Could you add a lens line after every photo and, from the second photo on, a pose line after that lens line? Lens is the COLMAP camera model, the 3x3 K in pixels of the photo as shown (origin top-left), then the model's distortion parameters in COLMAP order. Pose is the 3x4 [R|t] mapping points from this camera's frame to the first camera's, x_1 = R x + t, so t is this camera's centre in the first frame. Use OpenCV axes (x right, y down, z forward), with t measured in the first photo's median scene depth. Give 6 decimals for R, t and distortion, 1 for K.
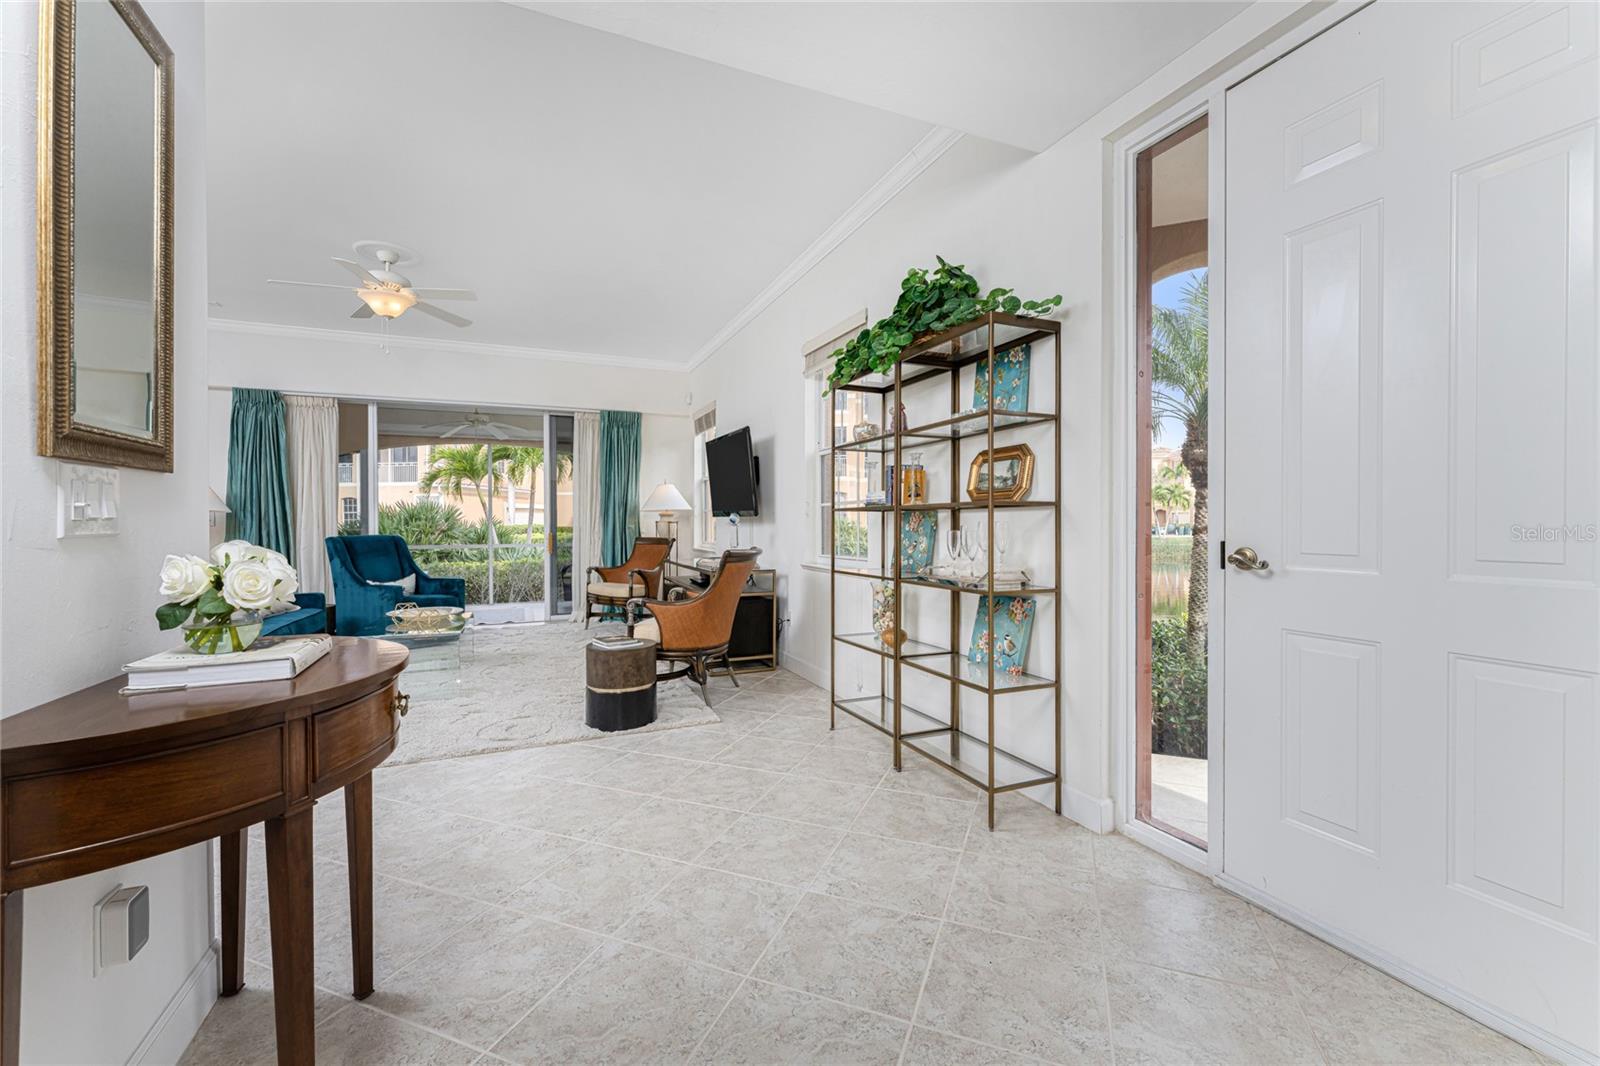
lens RADIAL K [[657.2, 0, 801.0], [0, 657.2, 524.8], [0, 0, 1]] dist [-0.001798, -0.000162]
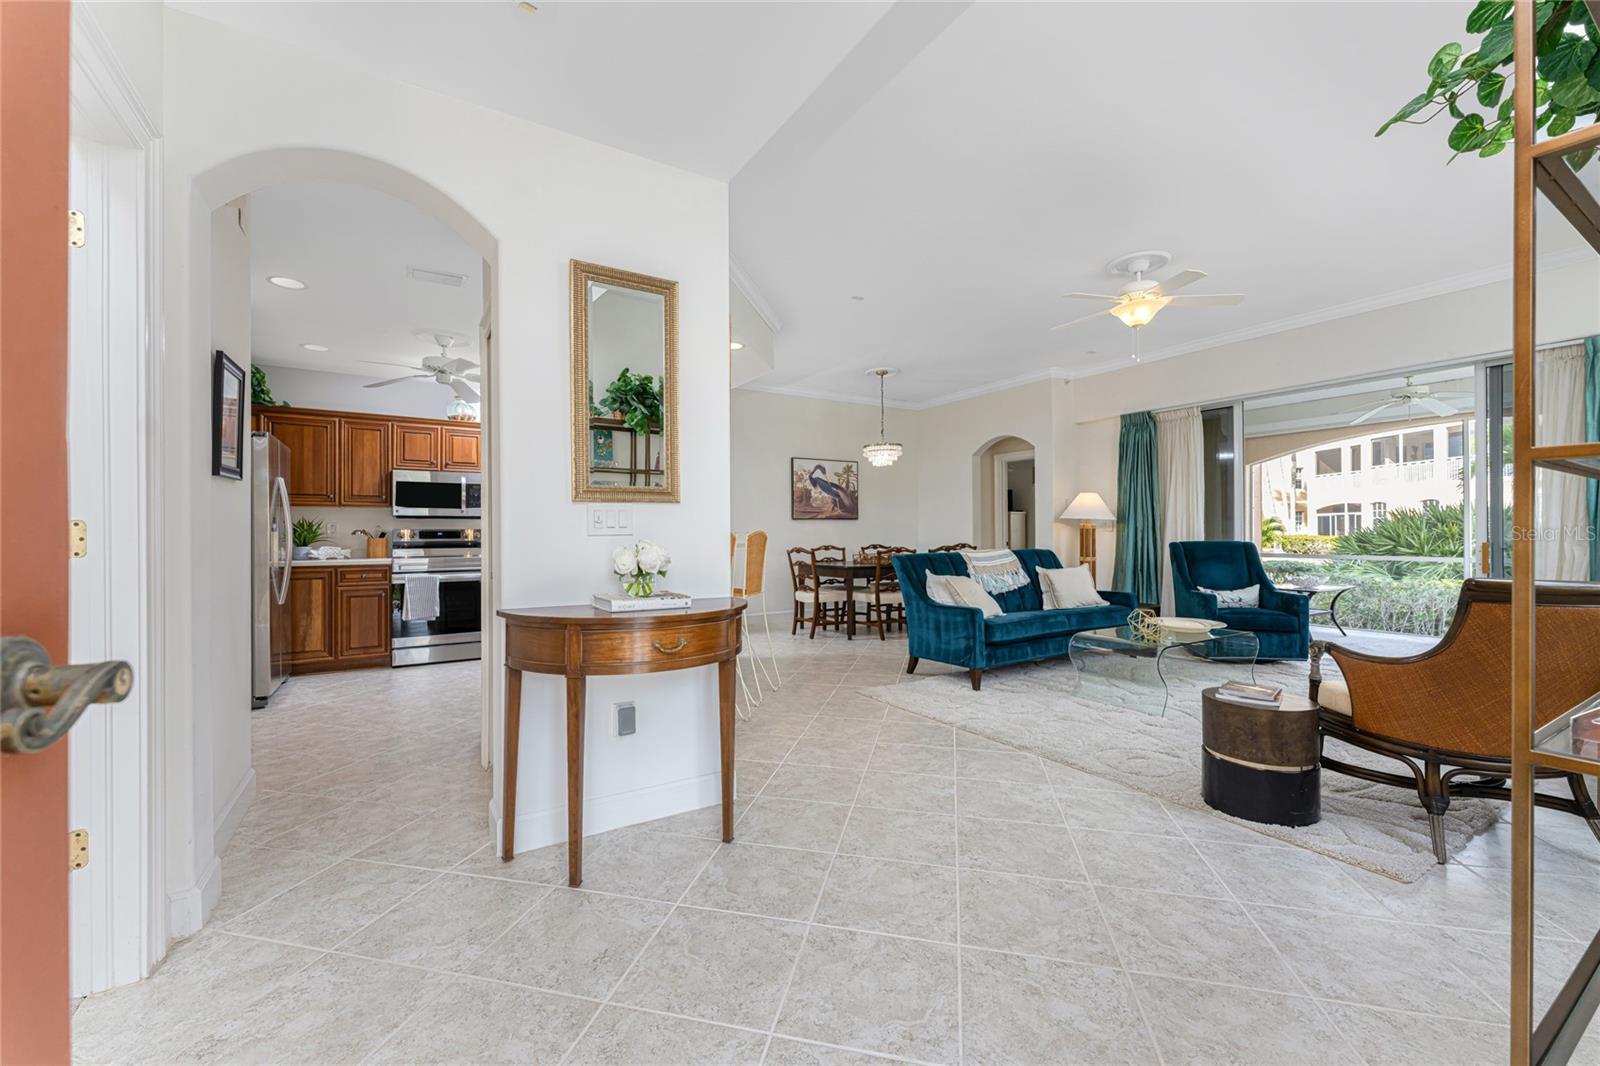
lens RADIAL K [[644.2, 0, 790.3], [0, 644.2, 538.3], [0, 0, 1]] dist [-0.000344, -0.000165]
pose [[0.127587, 0.011682, -0.991759, 0.403775], [-0.000815, 0.999932, 0.011673, 0.000865], [0.991827, -0.000681, 0.127588, 0.471416]]
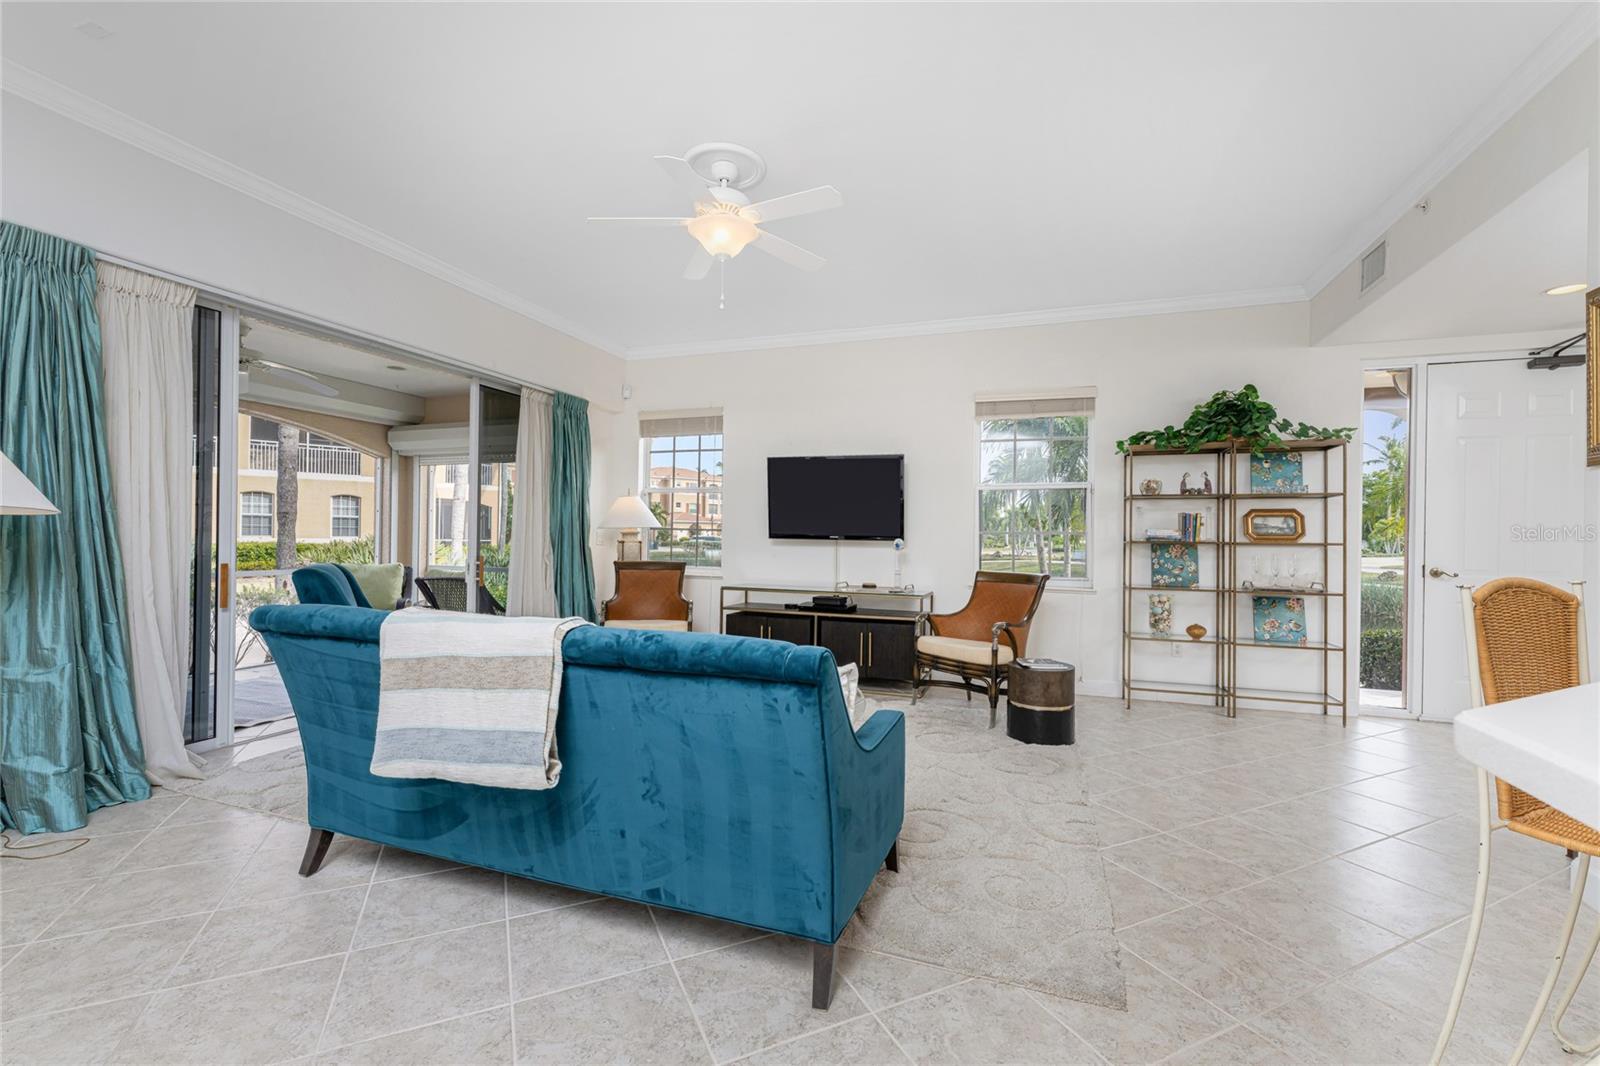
lens RADIAL K [[676.5, 0, 806.1], [0, 676.5, 534.1], [0, 0, 1]] dist [-0.000241, -0.000083]
pose [[0.680874, 0.019520, 0.732140, -1.554754], [-0.014451, 0.999808, -0.013218, -0.012104], [-0.732258, -0.001580, 0.681026, 0.615450]]
